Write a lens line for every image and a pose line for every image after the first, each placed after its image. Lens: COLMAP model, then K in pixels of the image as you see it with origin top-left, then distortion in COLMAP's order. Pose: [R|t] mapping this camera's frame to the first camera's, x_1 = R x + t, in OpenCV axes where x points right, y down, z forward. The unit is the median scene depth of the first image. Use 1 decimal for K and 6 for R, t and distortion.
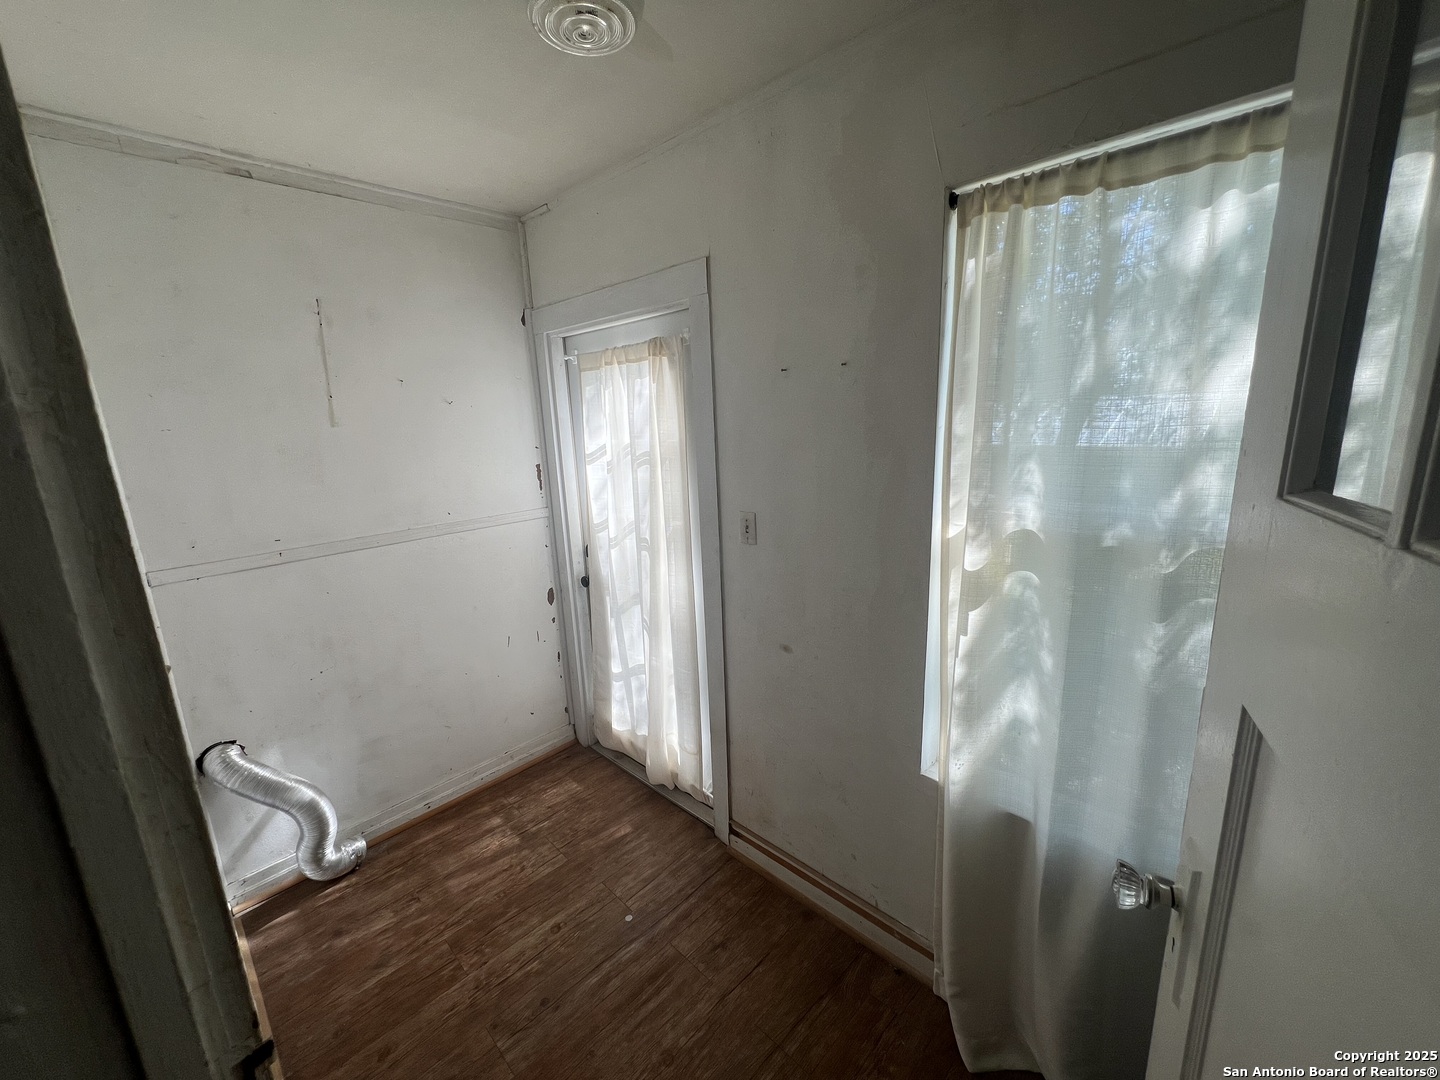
lens RADIAL K [[578.9, 0, 719.4], [0, 578.9, 540.6], [0, 0, 1]] dist [-0.000325, 0.000160]
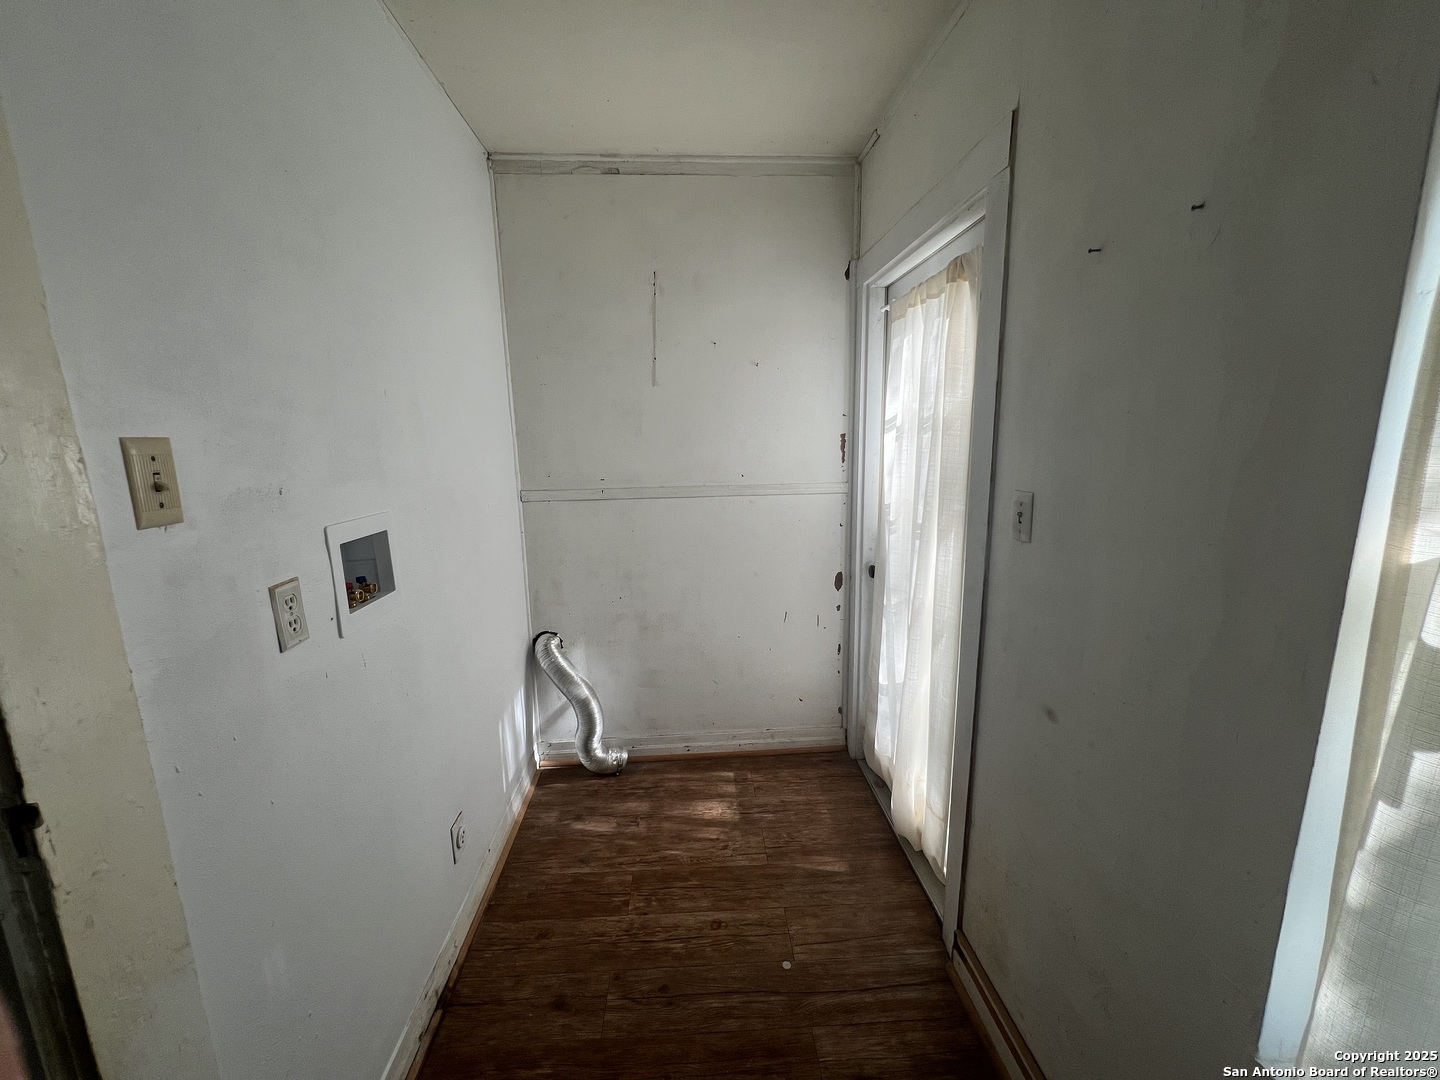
lens RADIAL K [[578.9, 0, 719.0], [0, 578.9, 540.3], [0, 0, 1]] dist [-0.000325, 0.000160]
pose [[0.732340, 0.150413, -0.664119, 0.209039], [-0.159006, 0.986110, 0.048000, 0.024931], [0.662114, 0.070447, 0.746085, 0.247728]]
